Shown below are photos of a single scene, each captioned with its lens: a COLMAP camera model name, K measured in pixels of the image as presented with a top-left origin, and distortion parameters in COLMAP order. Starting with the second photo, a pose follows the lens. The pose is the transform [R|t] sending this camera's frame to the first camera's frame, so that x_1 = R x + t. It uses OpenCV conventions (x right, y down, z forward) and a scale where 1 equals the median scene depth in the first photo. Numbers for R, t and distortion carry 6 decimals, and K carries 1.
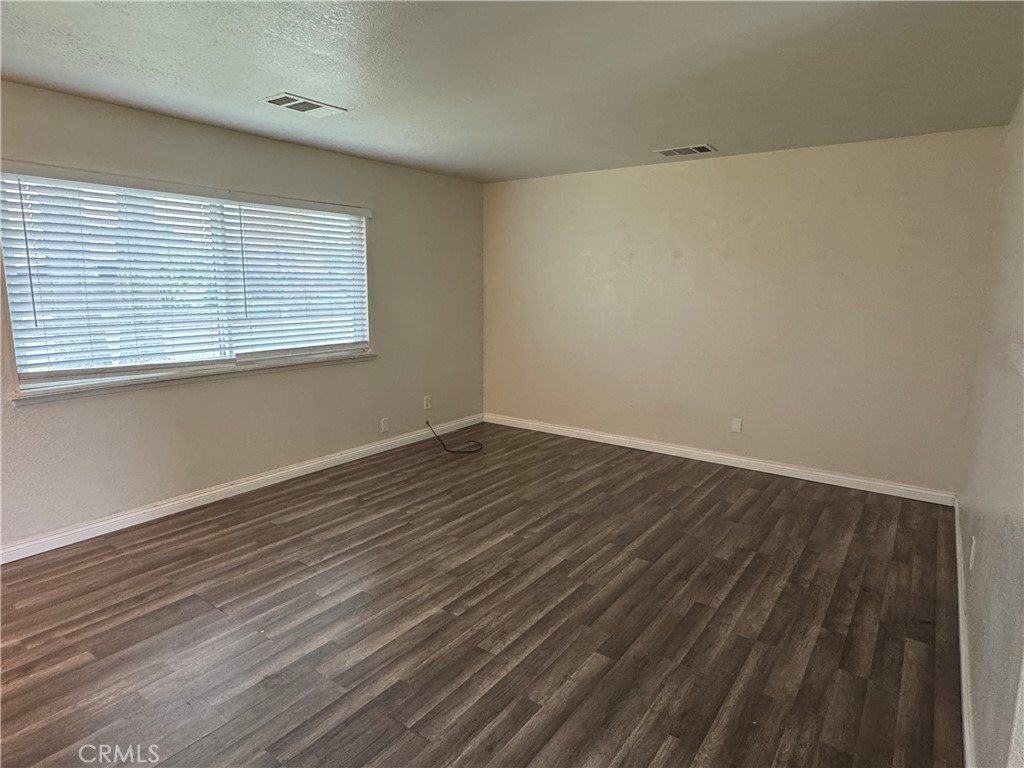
lens RADIAL K [[592.0, 0, 510.5], [0, 592.0, 383.9], [0, 0, 1]] dist [-0.007119, 0.003469]
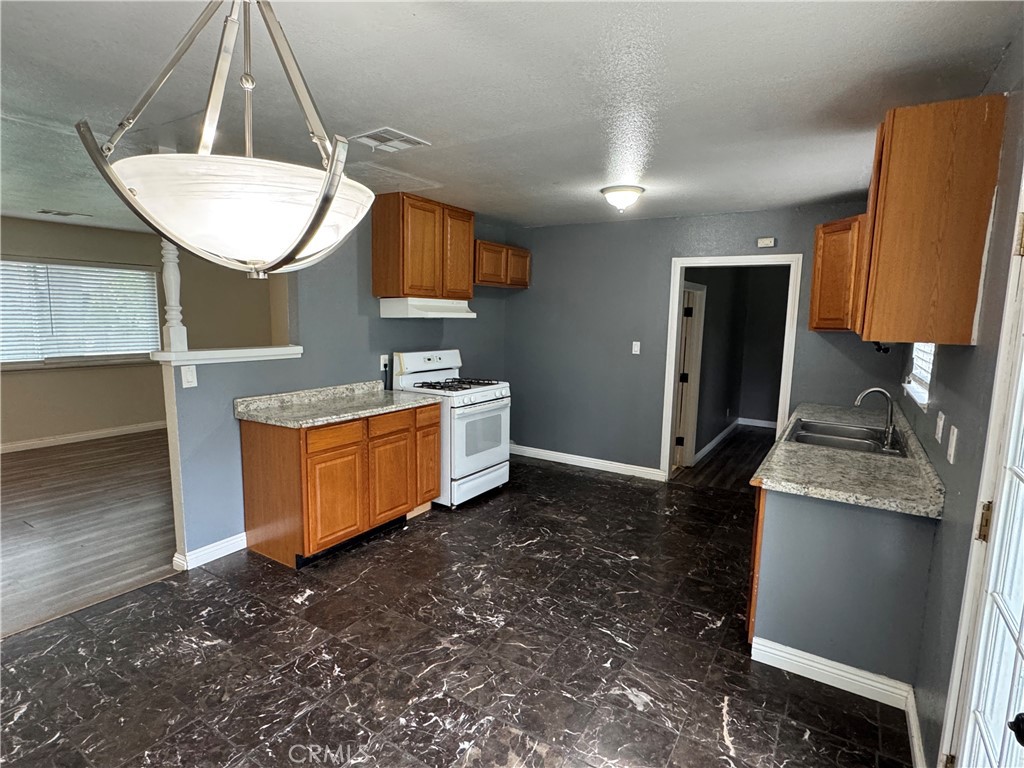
lens RADIAL K [[534.3, 0, 510.8], [0, 534.3, 382.3], [0, 0, 1]] dist [-0.004422, 0.001943]
pose [[0.998312, 0.004164, 0.057935, 0.830829], [-0.001762, 0.999140, -0.041436, 0.086267], [-0.058058, 0.041264, 0.997460, -0.593066]]
